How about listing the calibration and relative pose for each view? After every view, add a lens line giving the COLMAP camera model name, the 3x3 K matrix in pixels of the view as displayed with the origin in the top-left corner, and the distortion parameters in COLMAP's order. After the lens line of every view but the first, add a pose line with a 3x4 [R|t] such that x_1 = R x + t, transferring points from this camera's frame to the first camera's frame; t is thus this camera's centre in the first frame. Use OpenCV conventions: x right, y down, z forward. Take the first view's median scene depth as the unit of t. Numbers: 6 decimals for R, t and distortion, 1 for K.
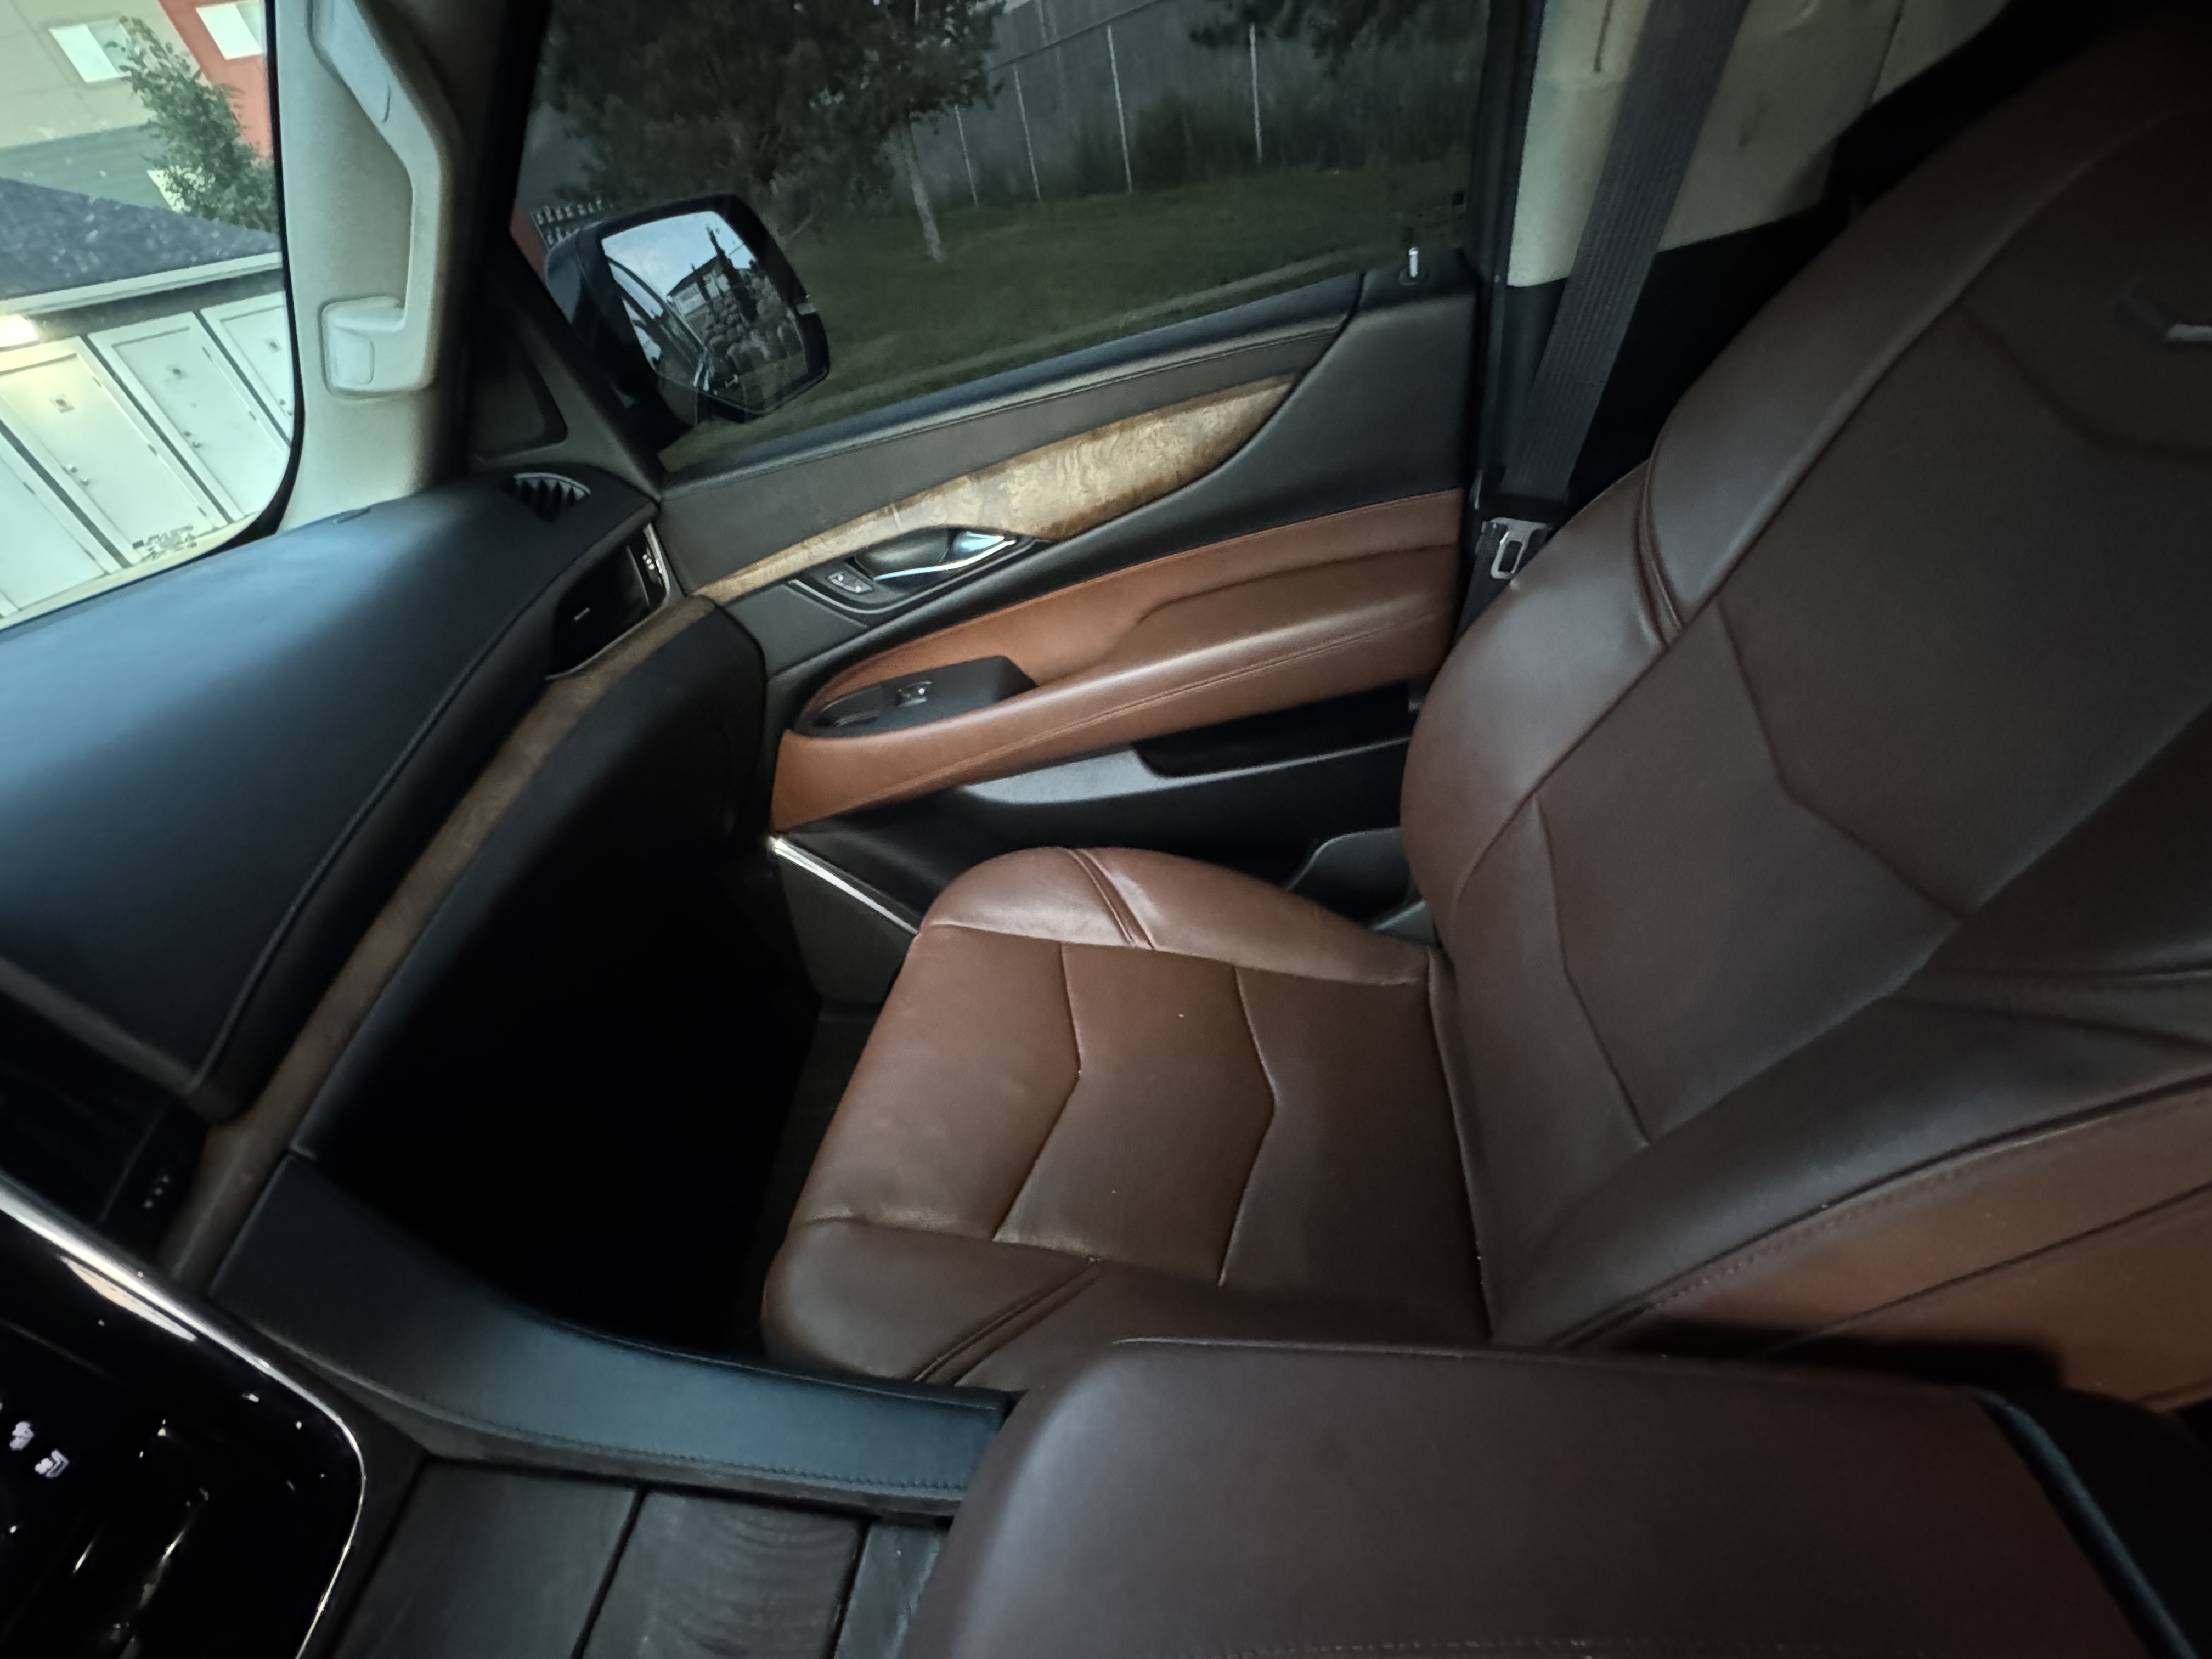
lens RADIAL K [[892.4, 0, 1106.0], [0, 892.4, 829.5], [0, 0, 1]] dist [-0.001187, 0.000143]
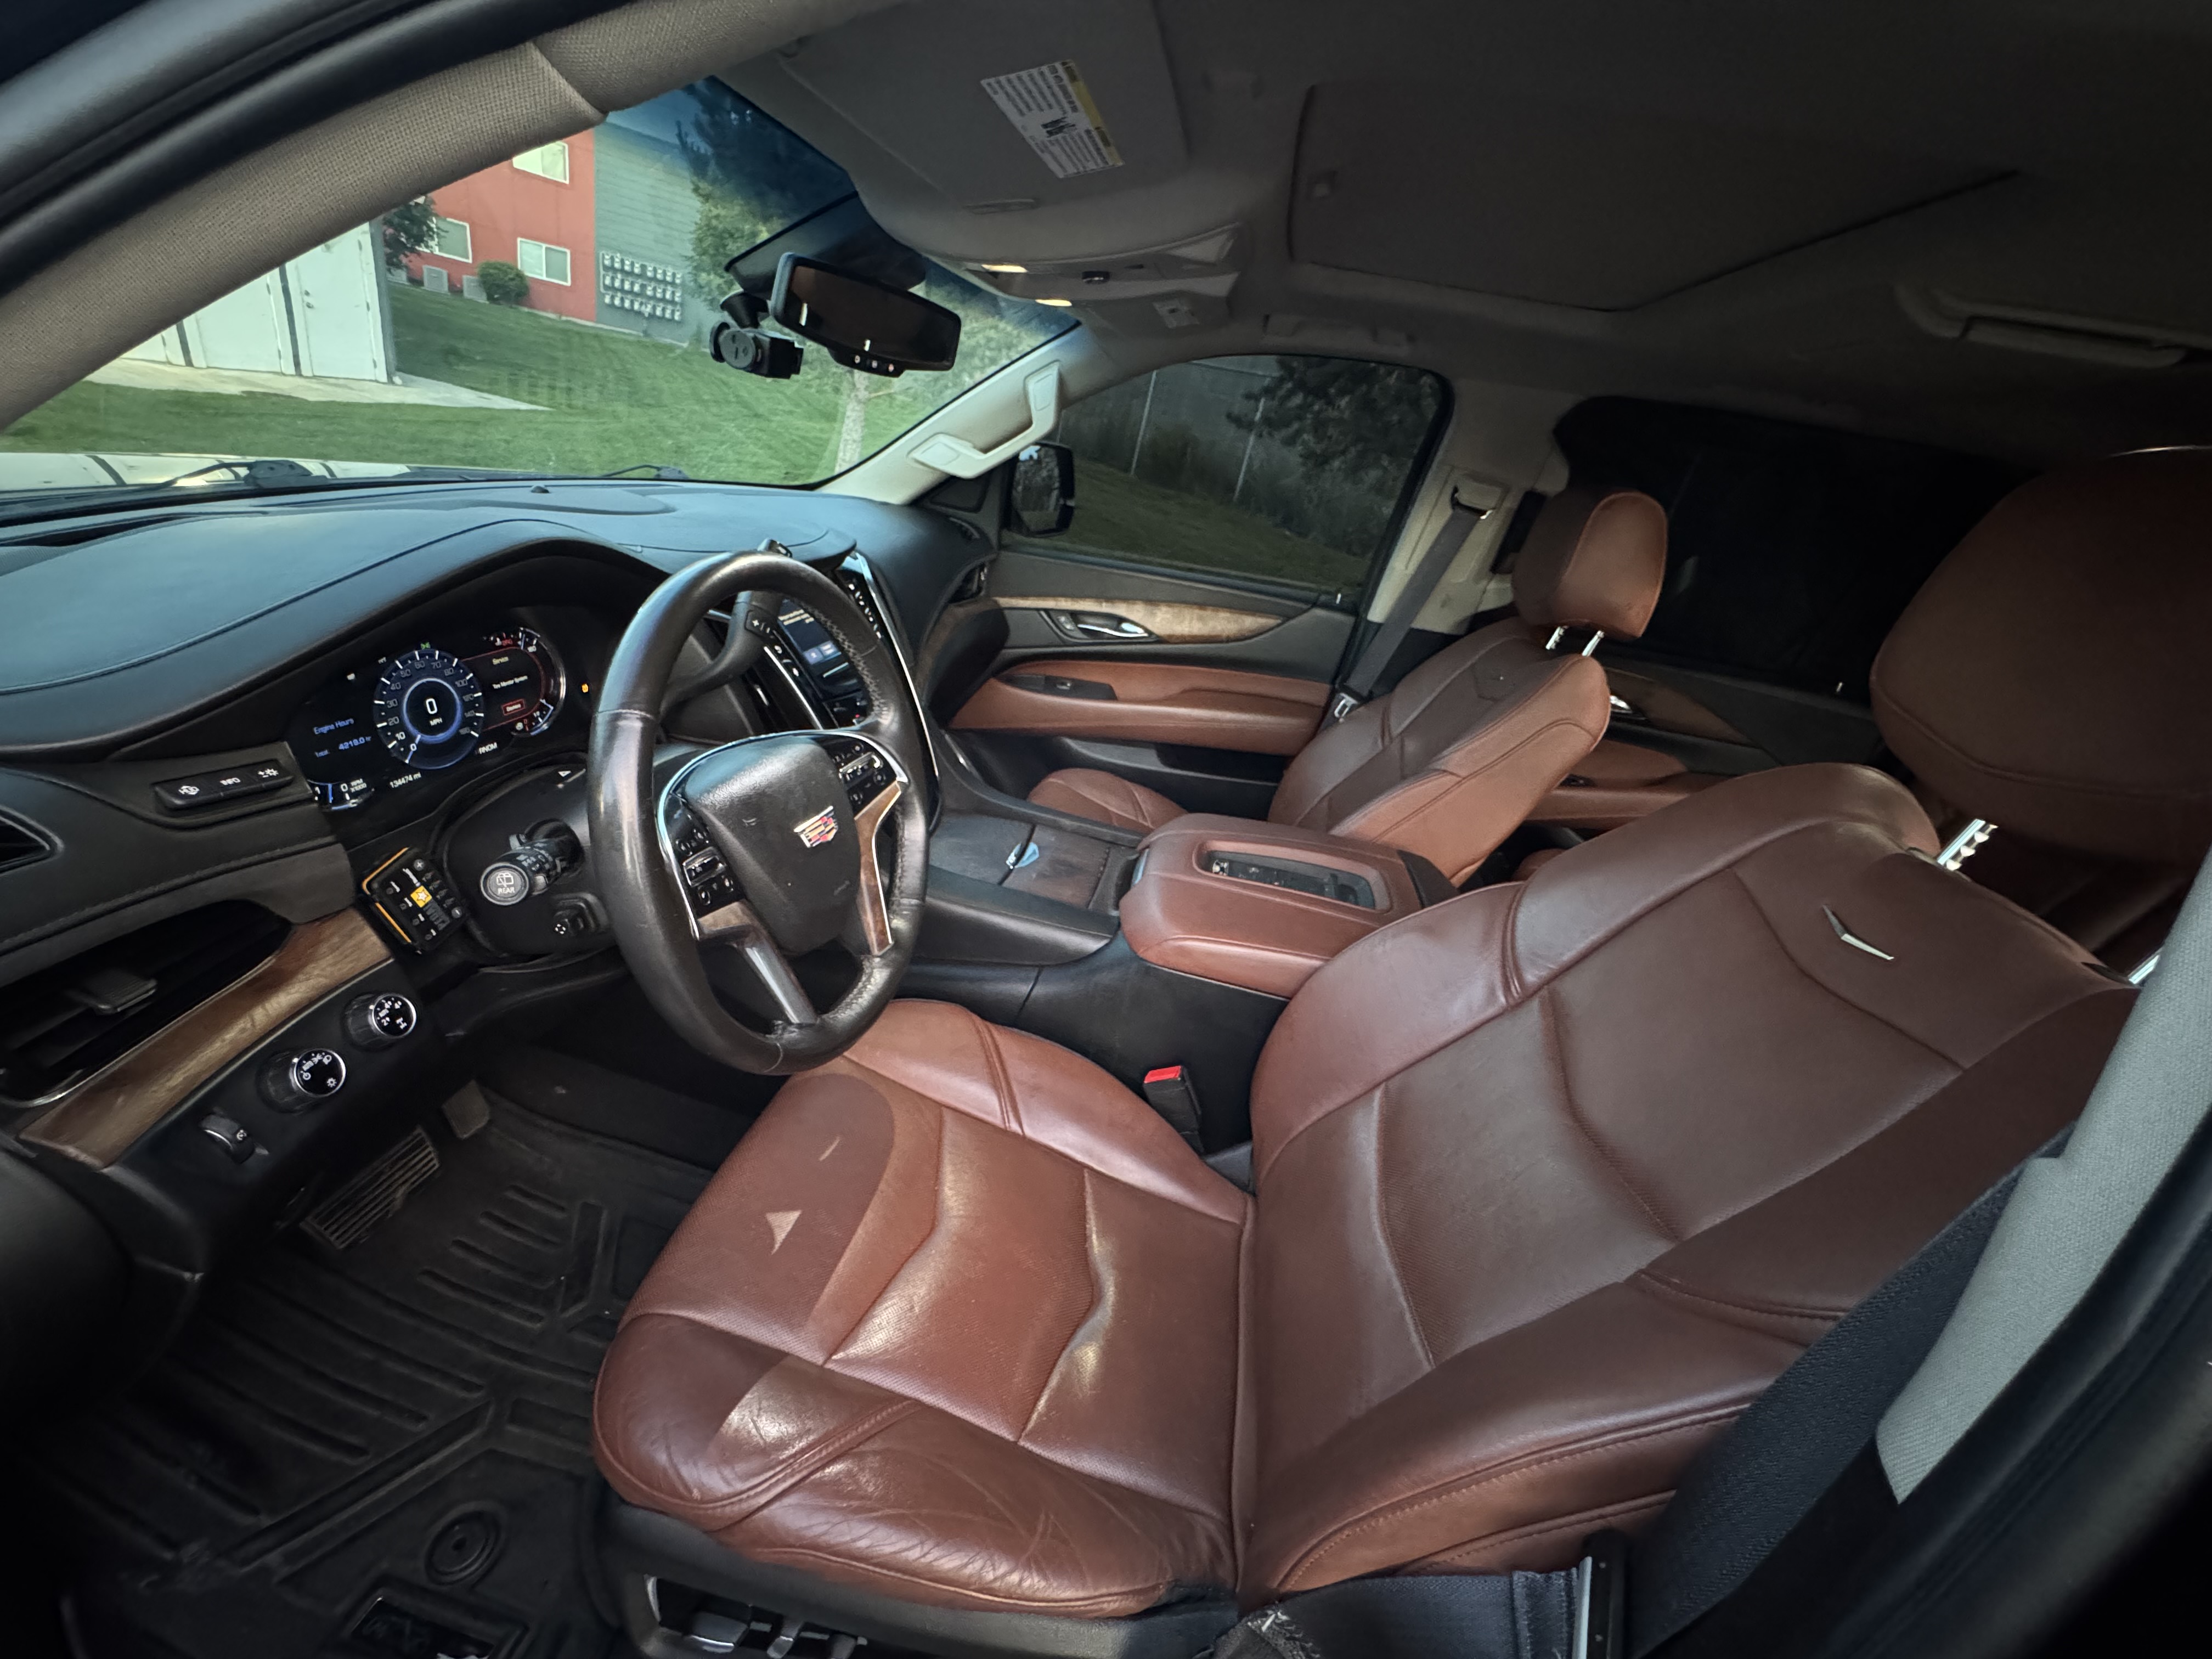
lens RADIAL K [[892.4, 0, 1106.0], [0, 892.4, 829.5], [0, 0, 1]] dist [-0.001187, 0.000143]
pose [[0.918610, 0.360556, 0.161724, -0.386464], [-0.314859, 0.915128, -0.251804, 0.717857], [-0.238787, 0.180389, 0.954170, -1.017435]]
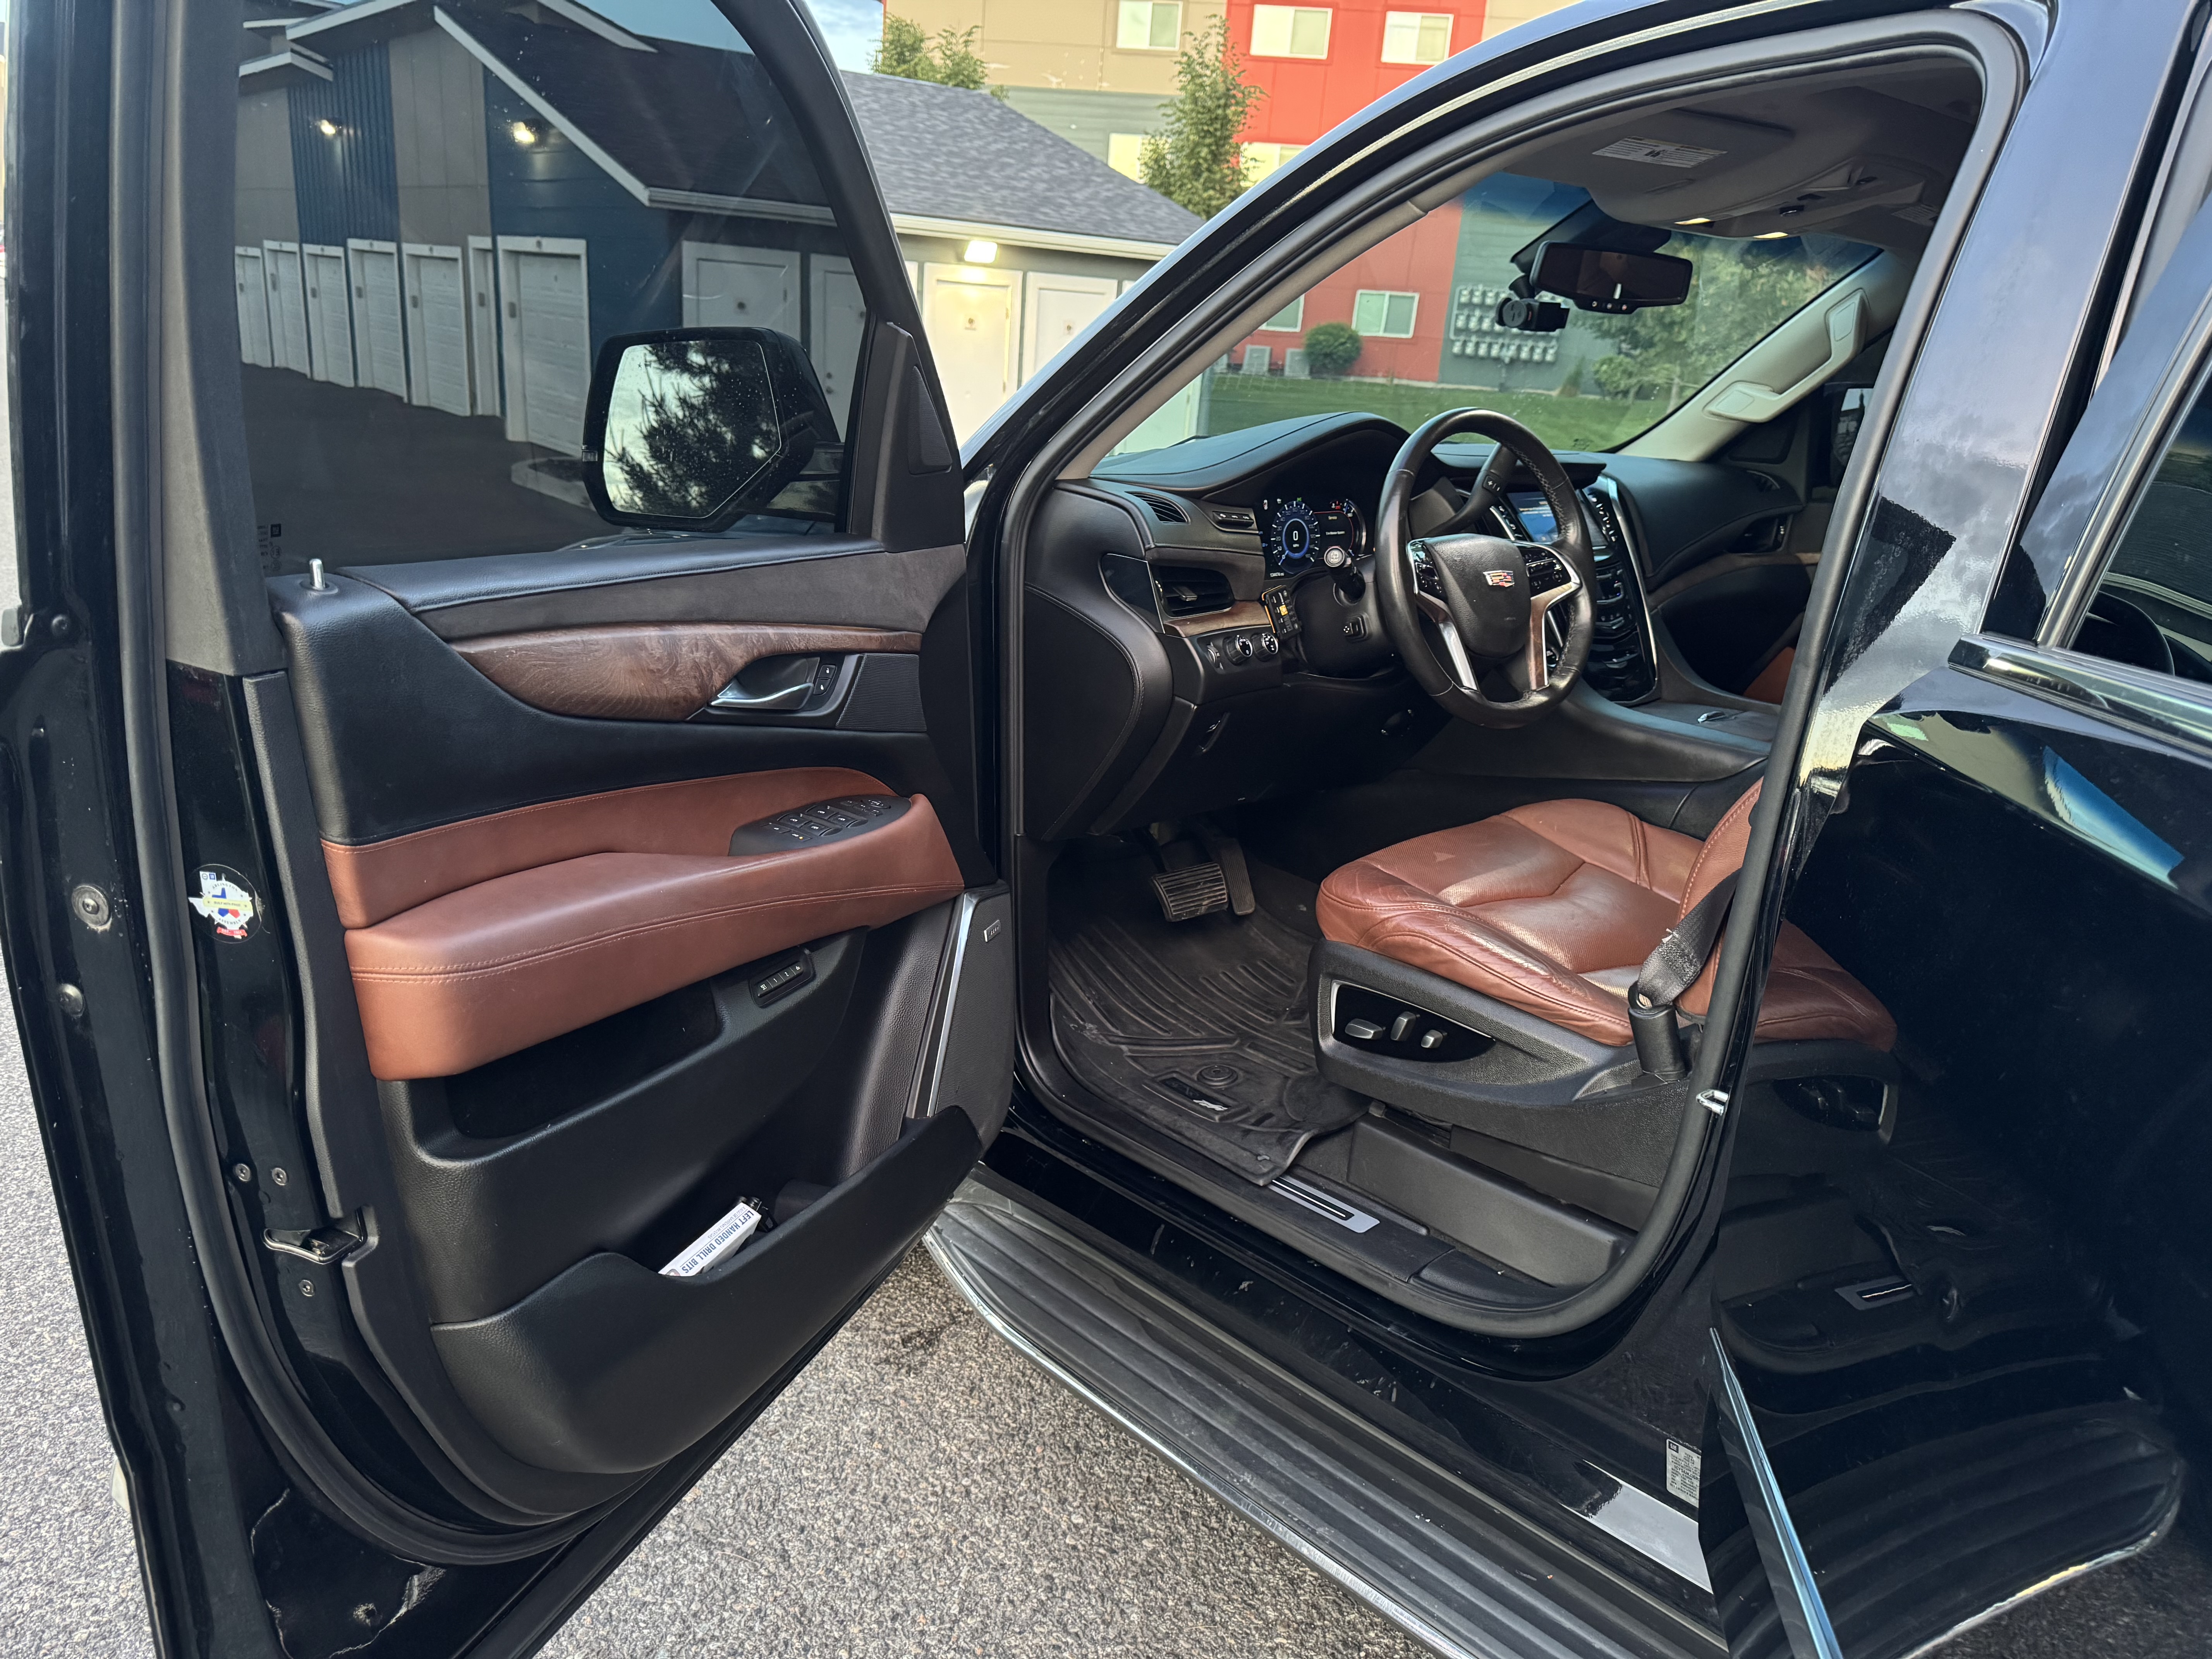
lens RADIAL K [[1561.8, 0, 1100.0], [0, 1561.8, 836.6], [0, 0, 1]] dist [0.099888, -0.178662]
pose [[0.747343, 0.427706, -0.508475, 0.388430], [-0.559991, 0.817334, -0.135556, 1.531813], [0.357615, 0.386048, 0.850340, -2.166795]]
